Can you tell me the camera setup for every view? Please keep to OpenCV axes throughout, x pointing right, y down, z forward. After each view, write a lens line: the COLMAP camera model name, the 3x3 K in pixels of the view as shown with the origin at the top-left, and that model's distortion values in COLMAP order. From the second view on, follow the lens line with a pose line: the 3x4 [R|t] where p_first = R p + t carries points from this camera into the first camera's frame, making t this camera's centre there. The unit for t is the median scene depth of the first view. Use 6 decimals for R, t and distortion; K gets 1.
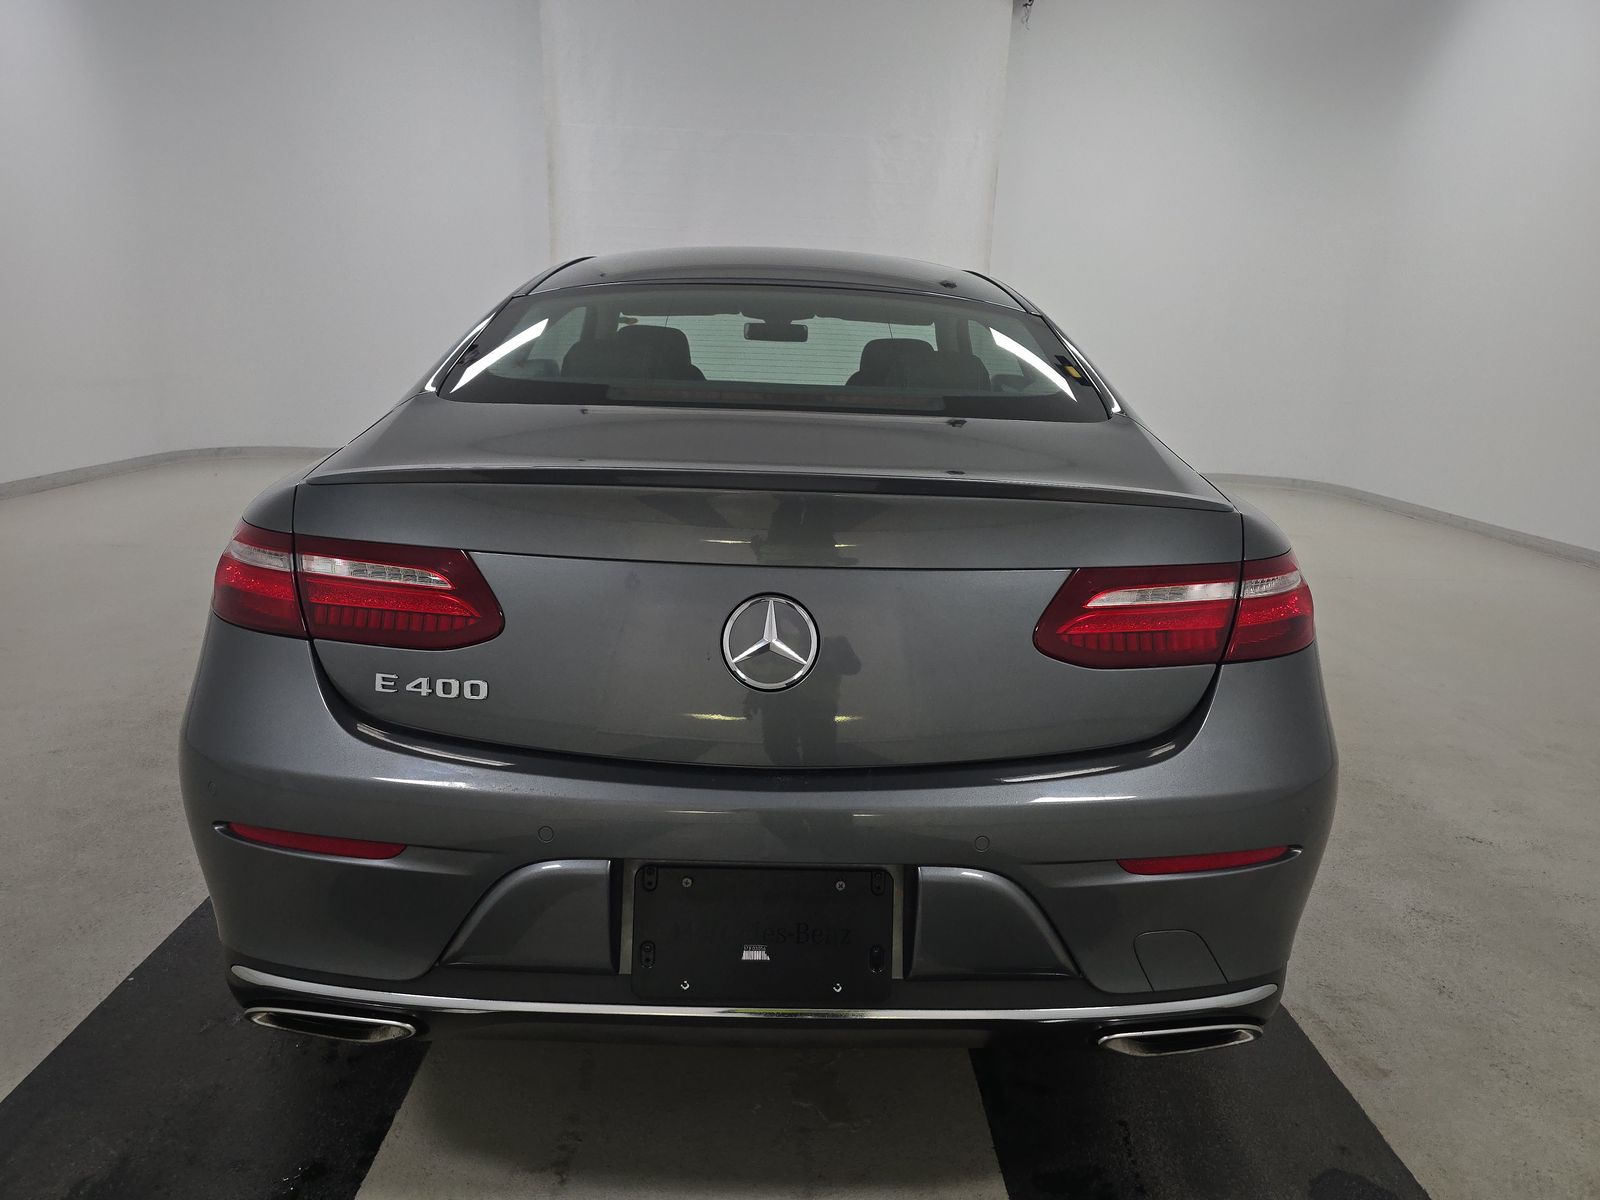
lens RADIAL K [[1087.2, 0, 800.0], [0, 1087.2, 600.0], [0, 0, 1]] dist [0.034406, -0.042446]
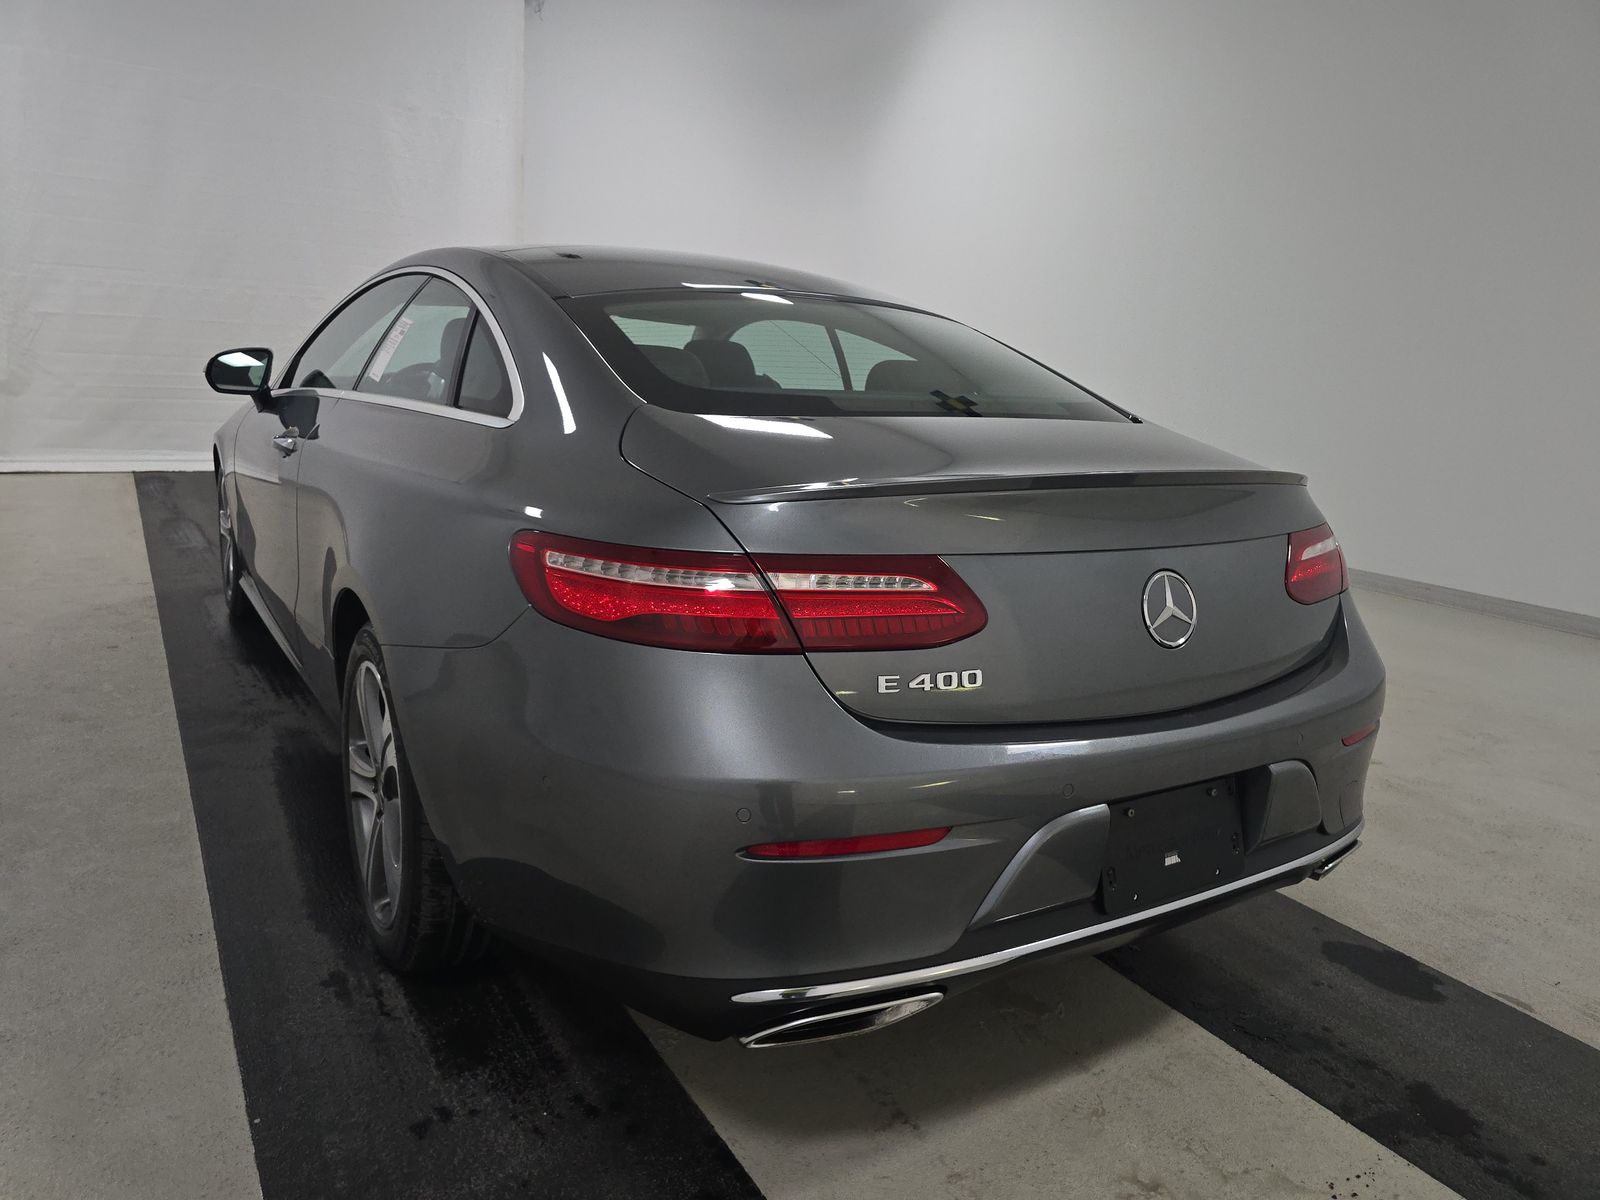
lens RADIAL K [[1087.2, 0, 800.0], [0, 1087.2, 600.0], [0, 0, 1]] dist [0.034406, -0.042446]
pose [[0.859168, -0.095795, 0.502646, -0.970362], [0.089139, 0.995320, 0.037326, -0.052457], [-0.503869, 0.012736, 0.863686, 0.127959]]
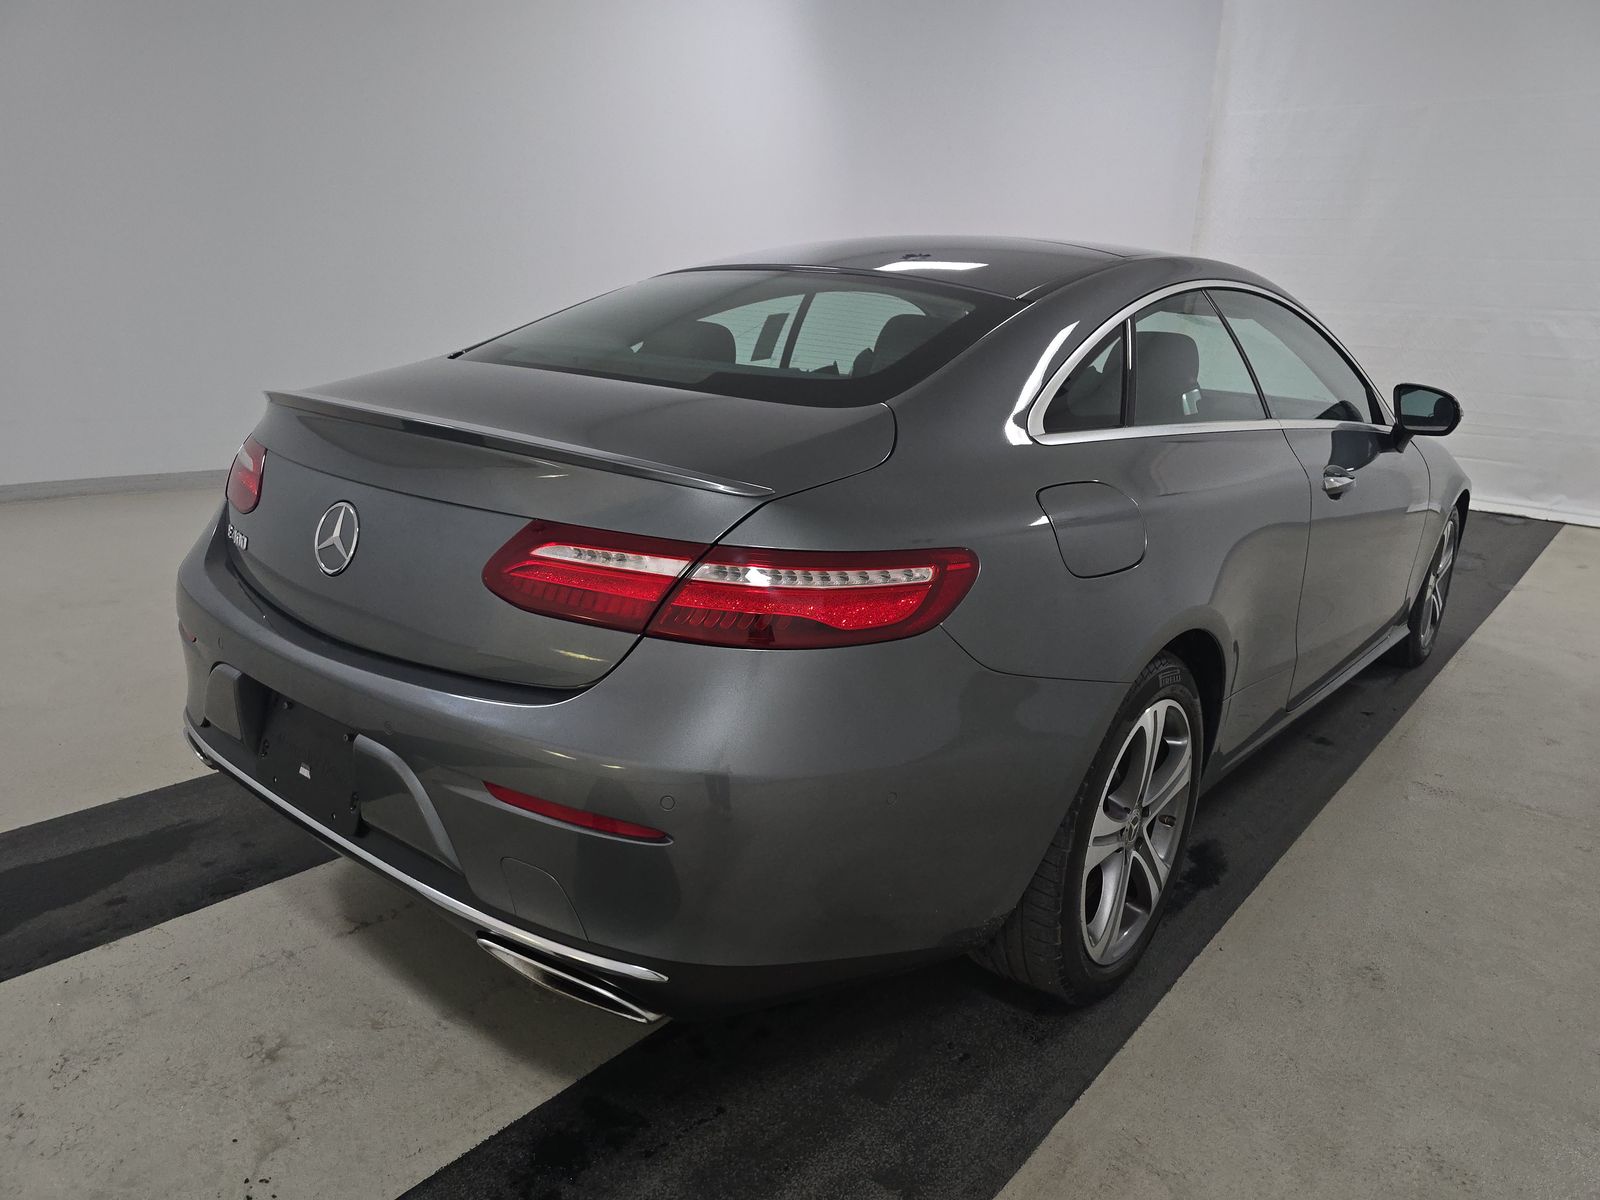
lens RADIAL K [[1087.2, 0, 800.0], [0, 1087.2, 600.0], [0, 0, 1]] dist [0.034406, -0.042446]
pose [[0.759654, 0.176627, -0.625882, 1.163274], [-0.177827, 0.982149, 0.061332, -0.063803], [0.625542, 0.064707, 0.777503, 0.322237]]
